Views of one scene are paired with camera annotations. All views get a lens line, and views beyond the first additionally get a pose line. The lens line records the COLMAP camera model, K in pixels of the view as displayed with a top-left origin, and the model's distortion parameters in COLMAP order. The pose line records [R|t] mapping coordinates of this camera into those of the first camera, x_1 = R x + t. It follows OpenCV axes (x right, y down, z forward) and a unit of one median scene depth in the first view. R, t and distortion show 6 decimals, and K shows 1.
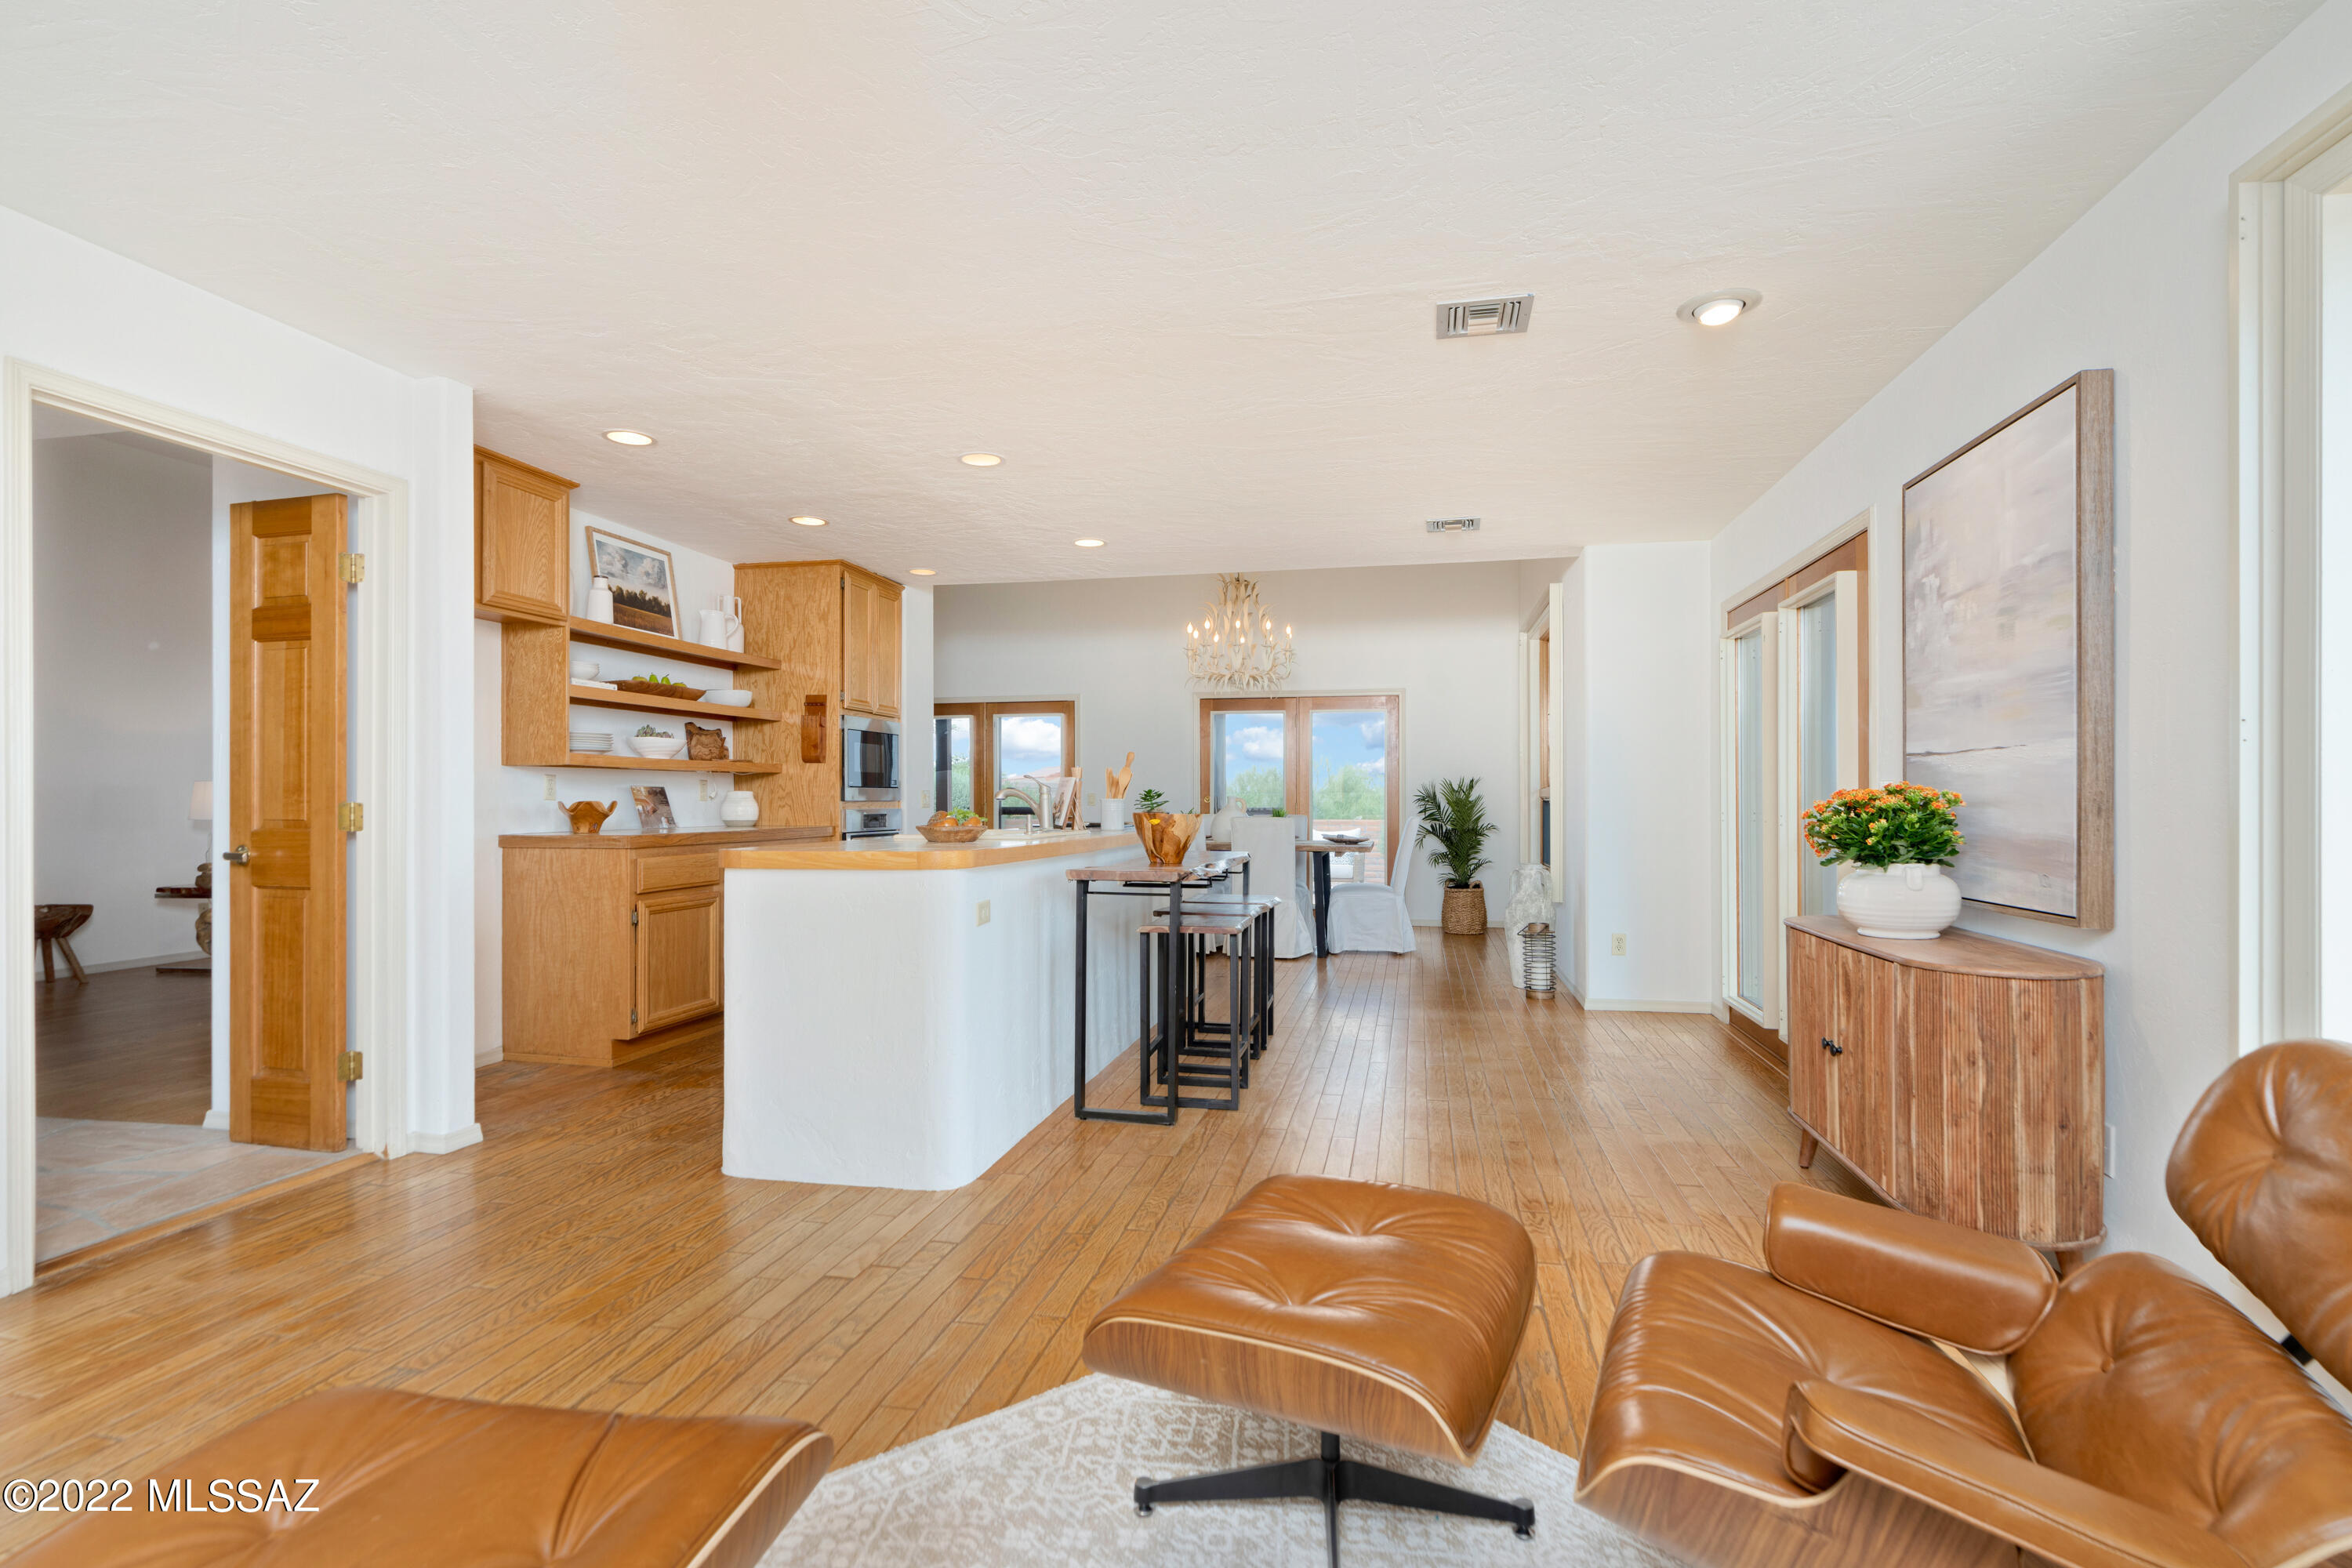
lens RADIAL K [[1130.3, 0, 1175.5], [0, 1130.3, 794.9], [0, 0, 1]] dist [-0.003293, 0.000549]
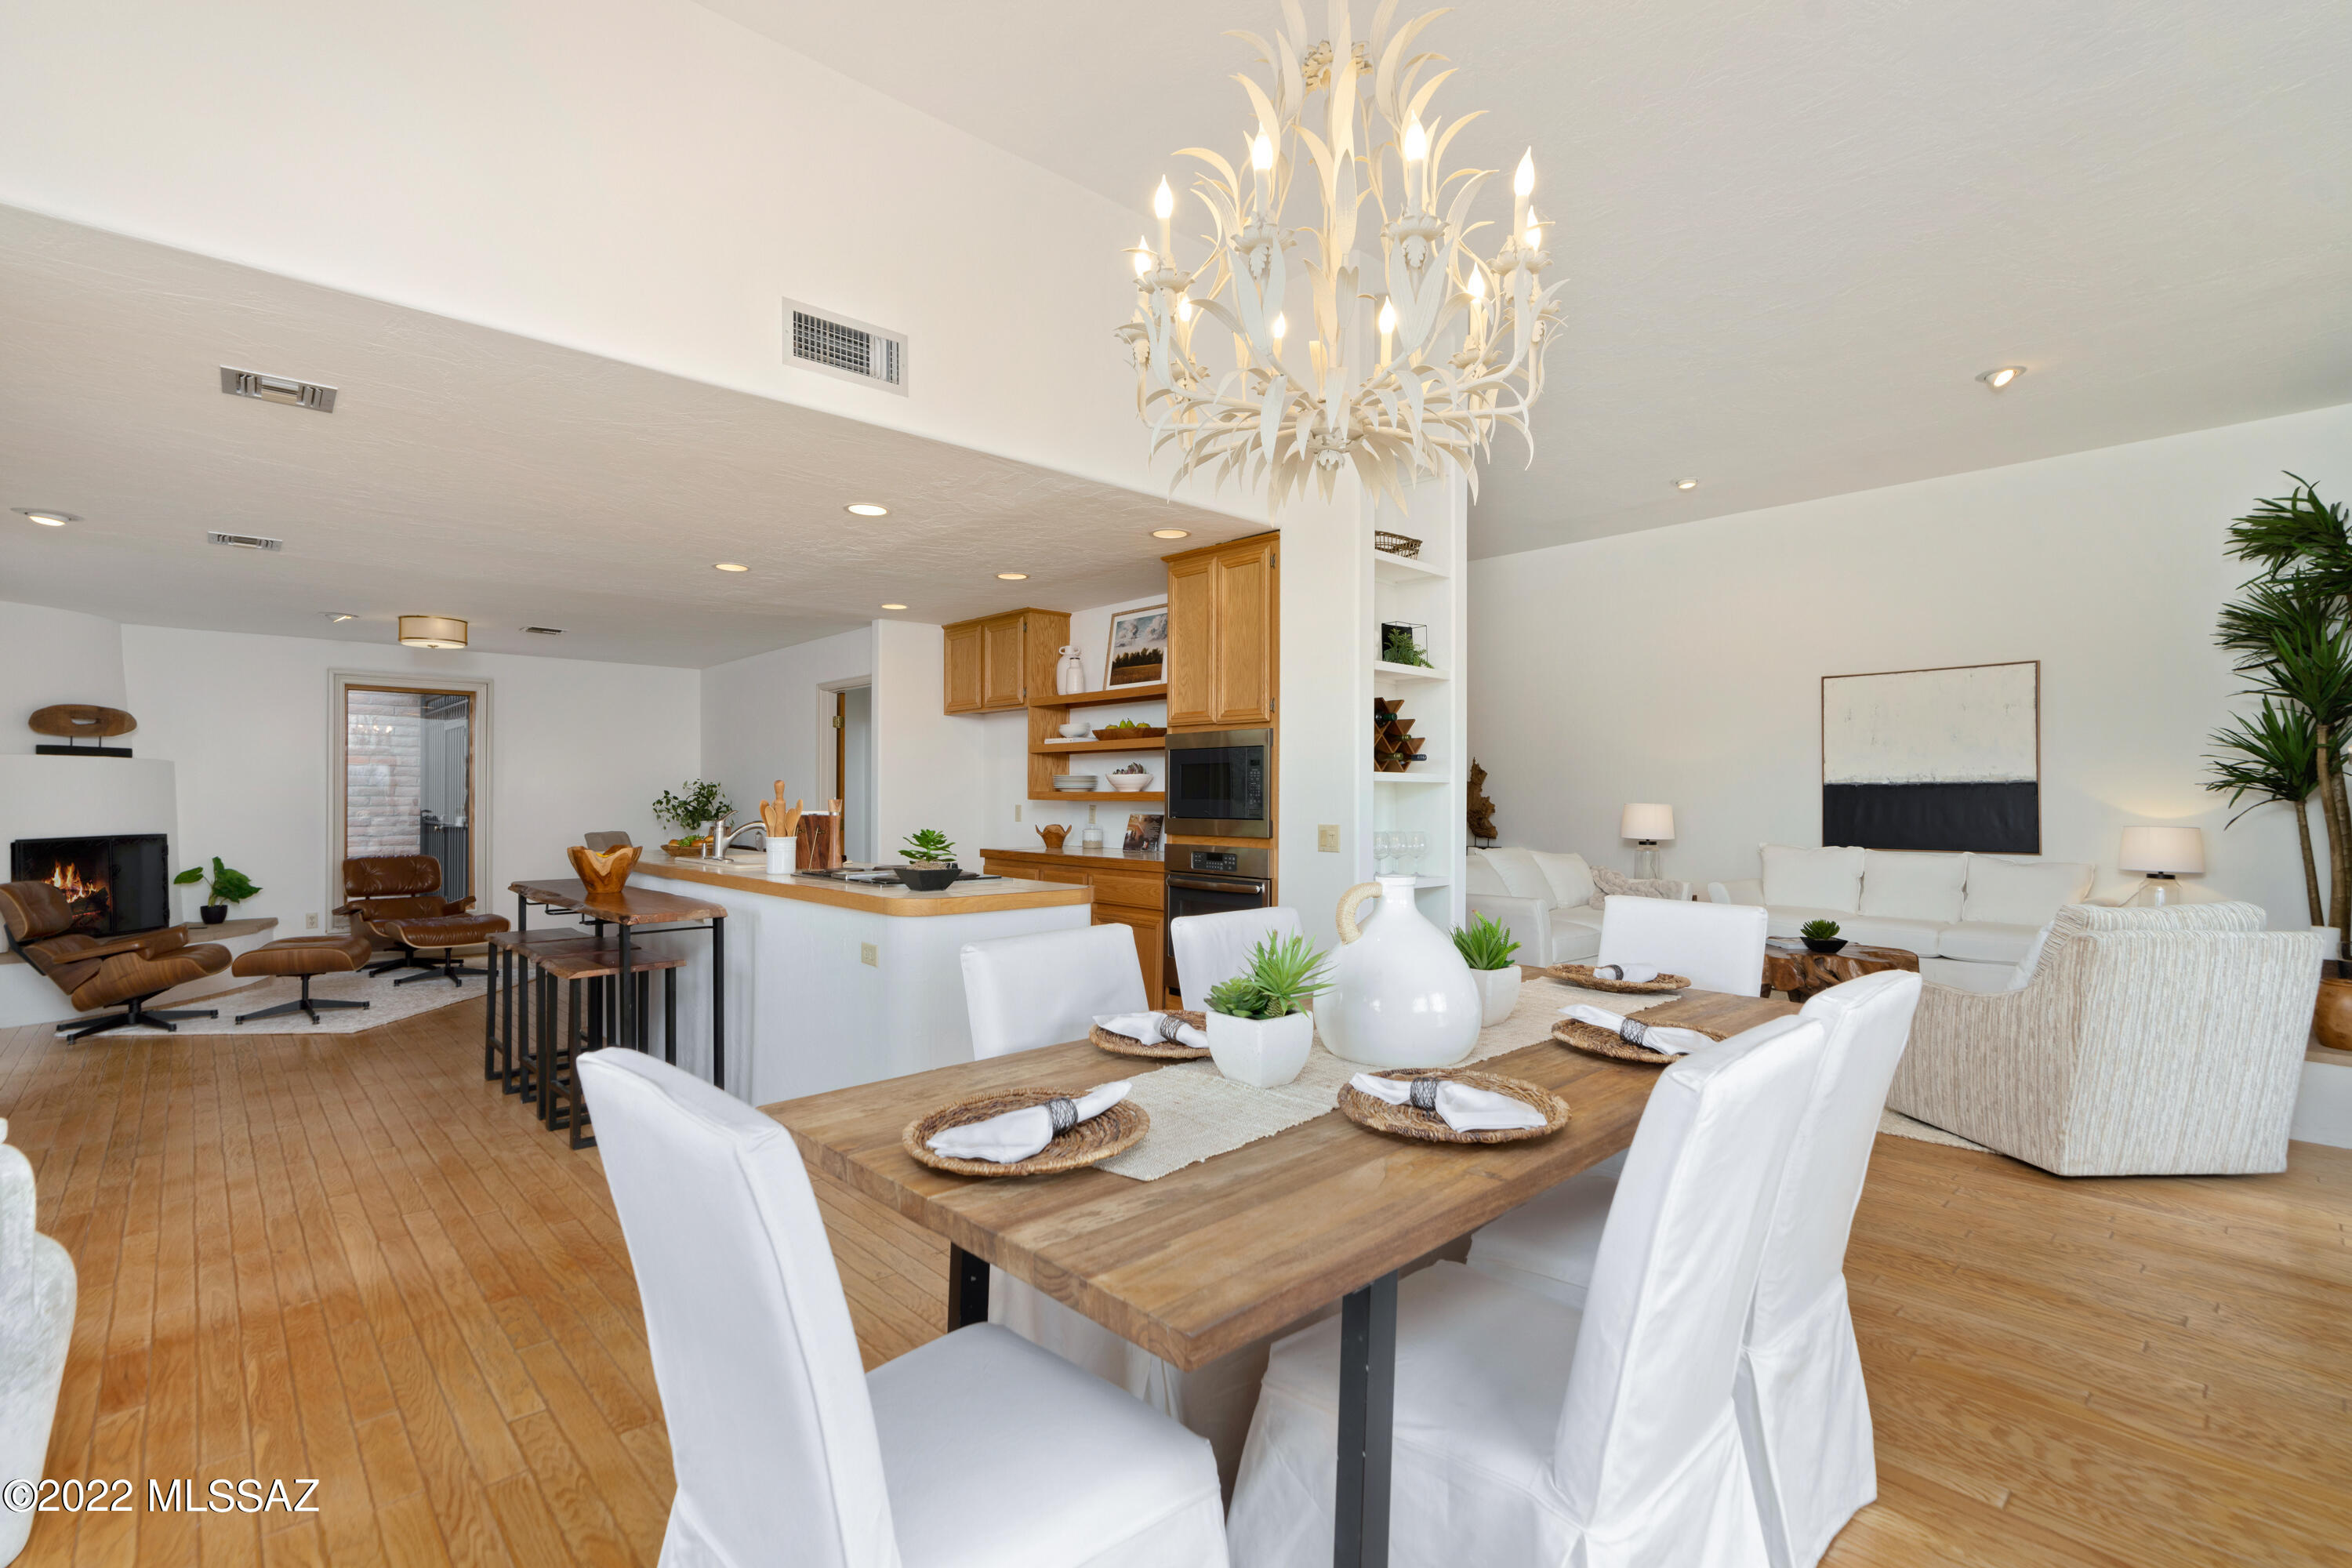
lens RADIAL K [[1084.8, 0, 1175.9], [0, 1084.8, 792.0], [0, 0, 1]] dist [-0.002199, 0.001432]
pose [[-0.579548, -0.003677, -0.814930, 0.477112], [0.002243, 0.999979, -0.006108, -0.026939], [0.814935, -0.005368, -0.579528, 1.872873]]
